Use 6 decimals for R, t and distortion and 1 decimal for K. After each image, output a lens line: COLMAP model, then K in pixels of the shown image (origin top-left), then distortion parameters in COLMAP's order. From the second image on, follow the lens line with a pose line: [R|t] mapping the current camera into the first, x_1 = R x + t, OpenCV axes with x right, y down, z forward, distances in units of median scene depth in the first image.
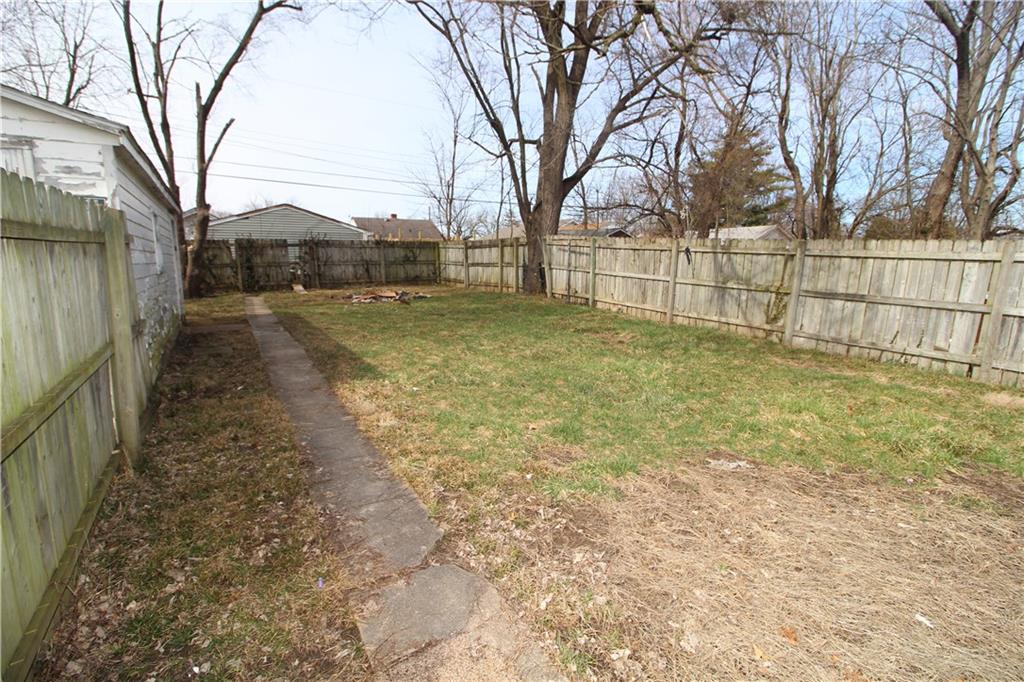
lens RADIAL K [[470.9, 0, 506.3], [0, 470.9, 326.8], [0, 0, 1]] dist [0.001702, -0.014433]
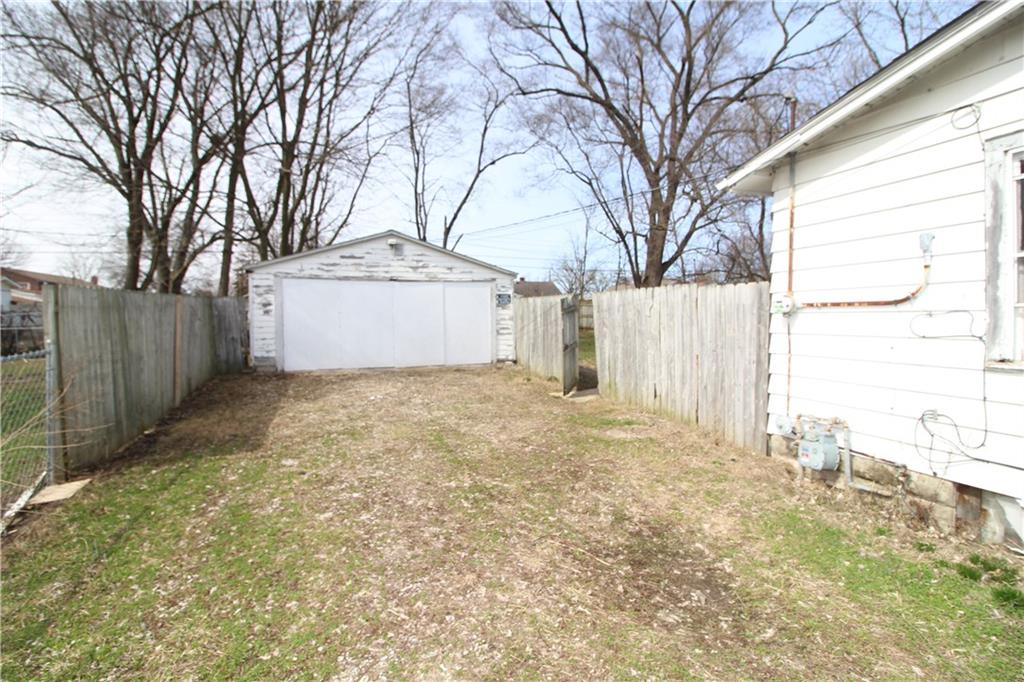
lens RADIAL K [[470.9, 0, 506.3], [0, 470.9, 326.8], [0, 0, 1]] dist [0.001702, -0.014433]
pose [[0.975062, -0.003690, -0.221902, -0.037521], [-0.022254, 0.993197, -0.114303, 0.087547], [0.220814, 0.116390, 0.968346, -0.578856]]
